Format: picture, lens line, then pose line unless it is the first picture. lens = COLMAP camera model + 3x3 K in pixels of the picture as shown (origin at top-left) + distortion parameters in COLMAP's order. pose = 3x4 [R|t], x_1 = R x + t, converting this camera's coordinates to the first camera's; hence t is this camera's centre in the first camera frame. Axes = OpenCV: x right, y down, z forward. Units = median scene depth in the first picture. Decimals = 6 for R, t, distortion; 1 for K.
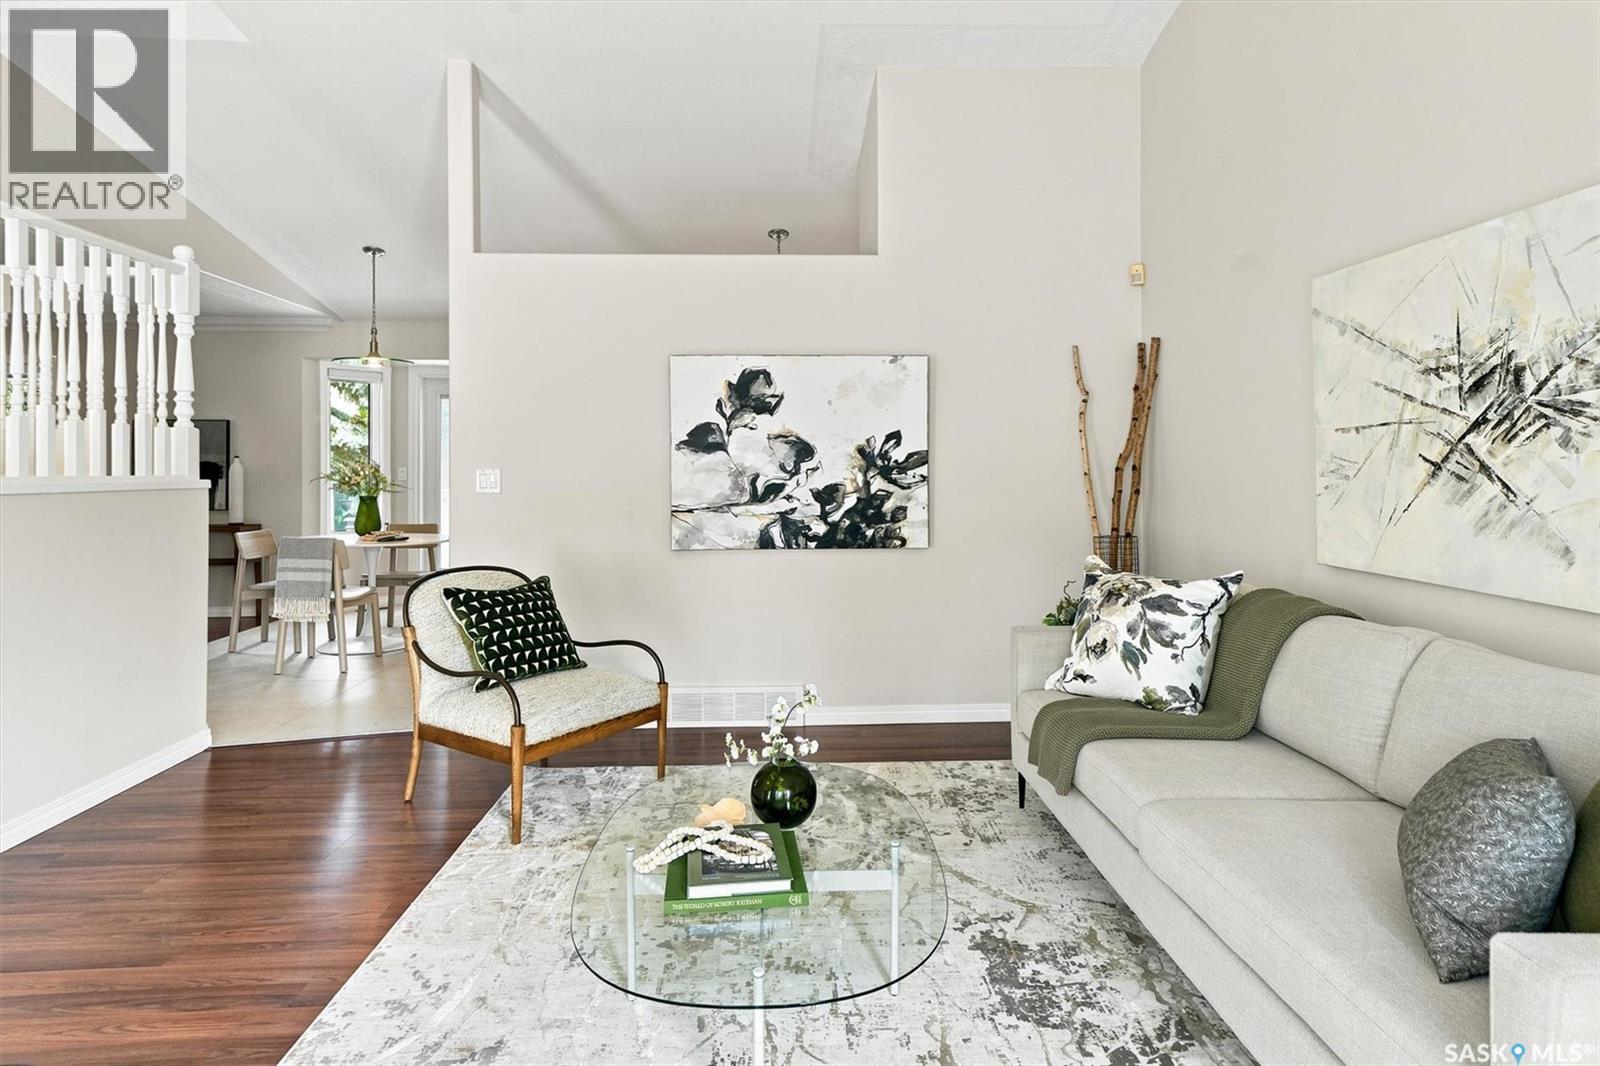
lens RADIAL K [[875.5, 0, 803.5], [0, 875.5, 466.0], [0, 0, 1]] dist [0.000339, 0.000087]
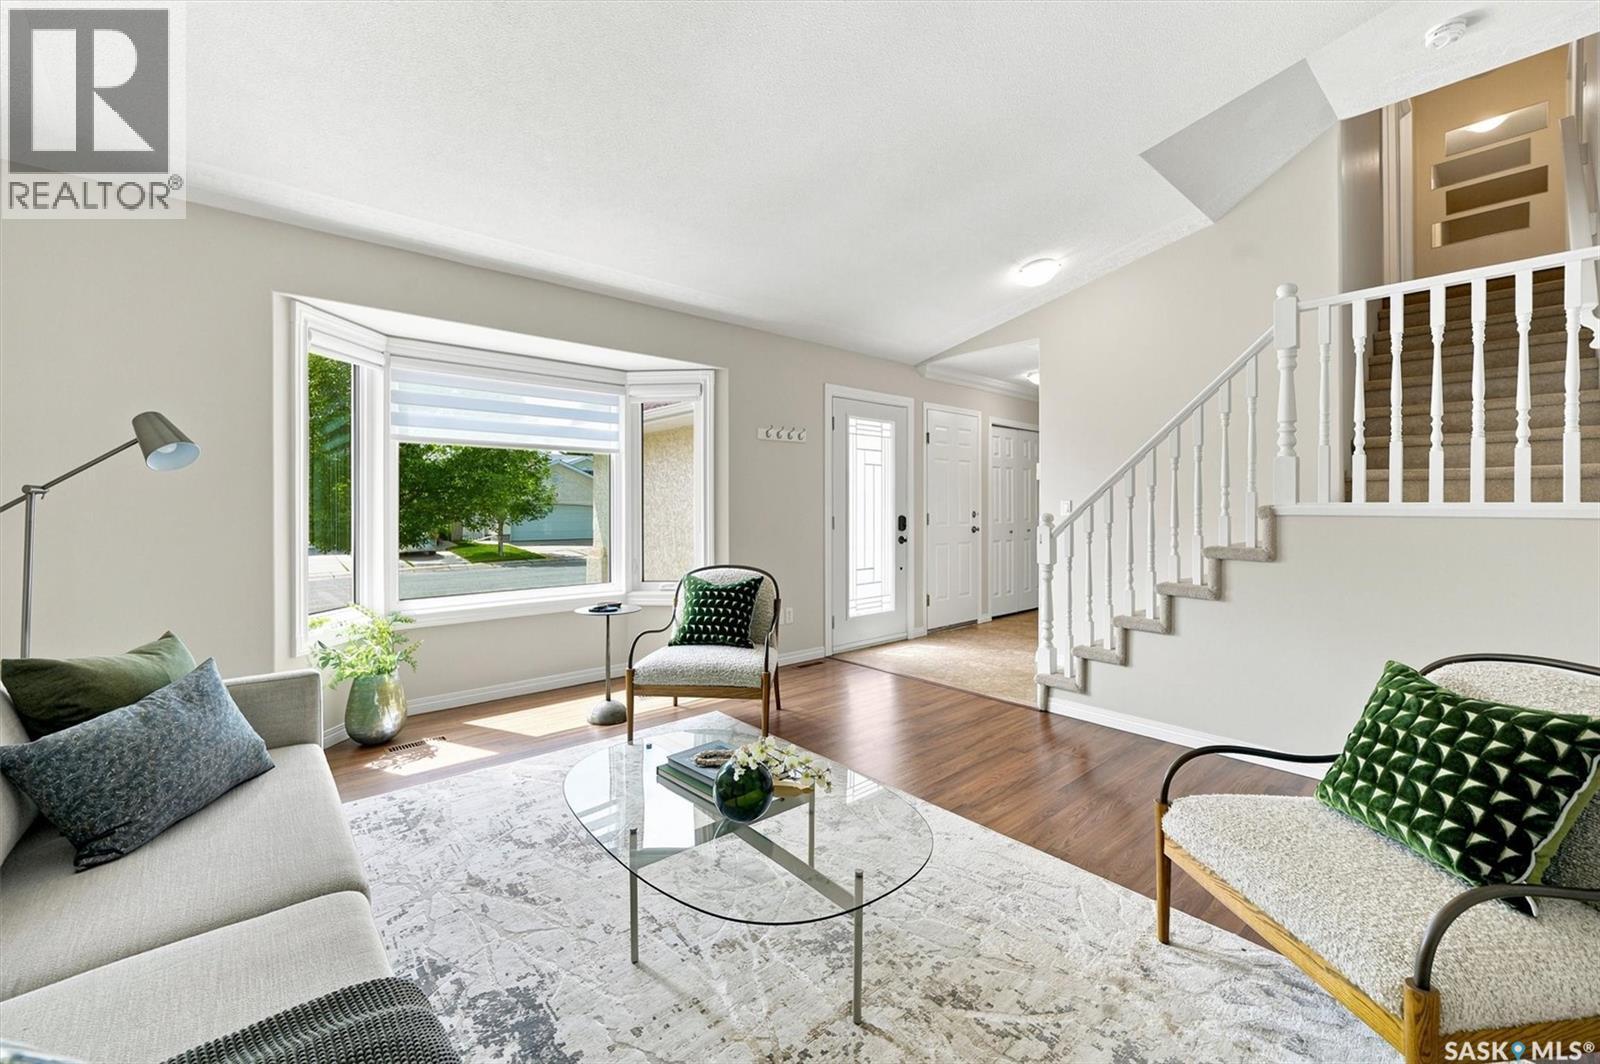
lens RADIAL K [[639.7, 0, 795.4], [0, 639.7, 507.5], [0, 0, 1]] dist [-0.009078, 0.000019]
pose [[-0.783782, 0.007168, -0.620995, 0.409507], [0.005408, 0.999974, 0.004718, 0.019365], [0.621013, 0.000339, -0.783800, 1.628999]]
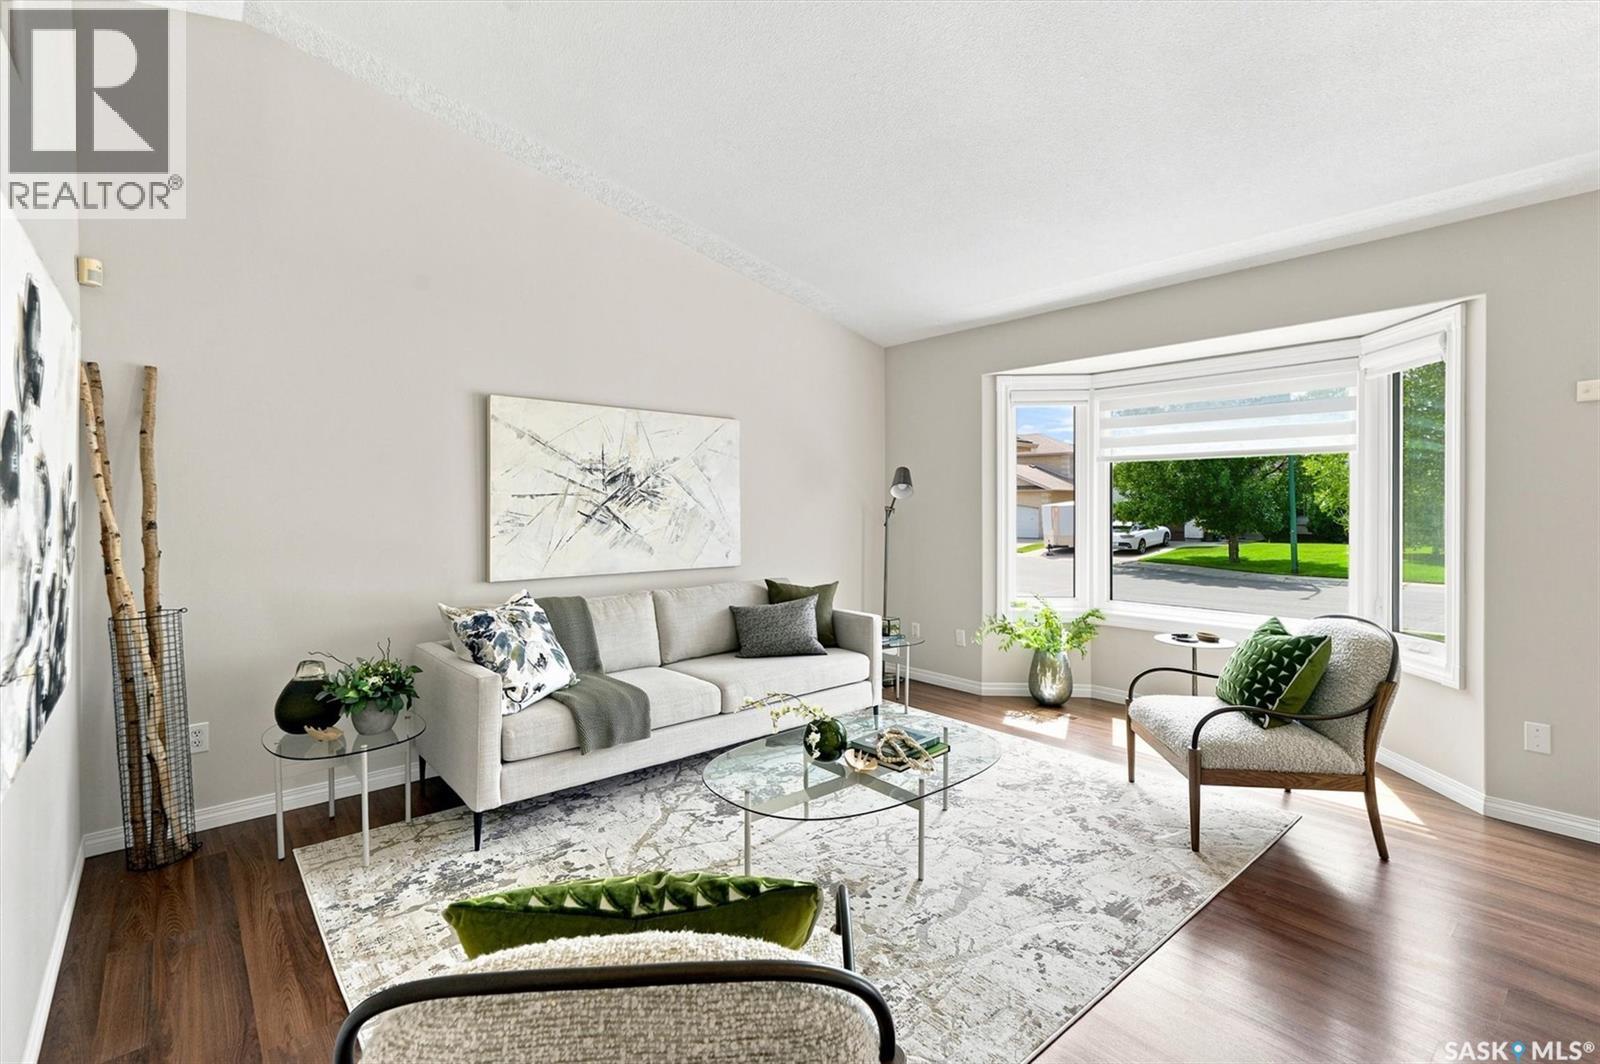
lens RADIAL K [[730.4, 0, 794.8], [0, 730.4, 510.5], [0, 0, 1]] dist [0.000364, 0.000106]
pose [[-0.615899, -0.001010, 0.787824, -0.954659], [0.005792, 0.999966, 0.005810, -0.023331], [-0.787804, 0.008141, -0.615873, 1.766354]]
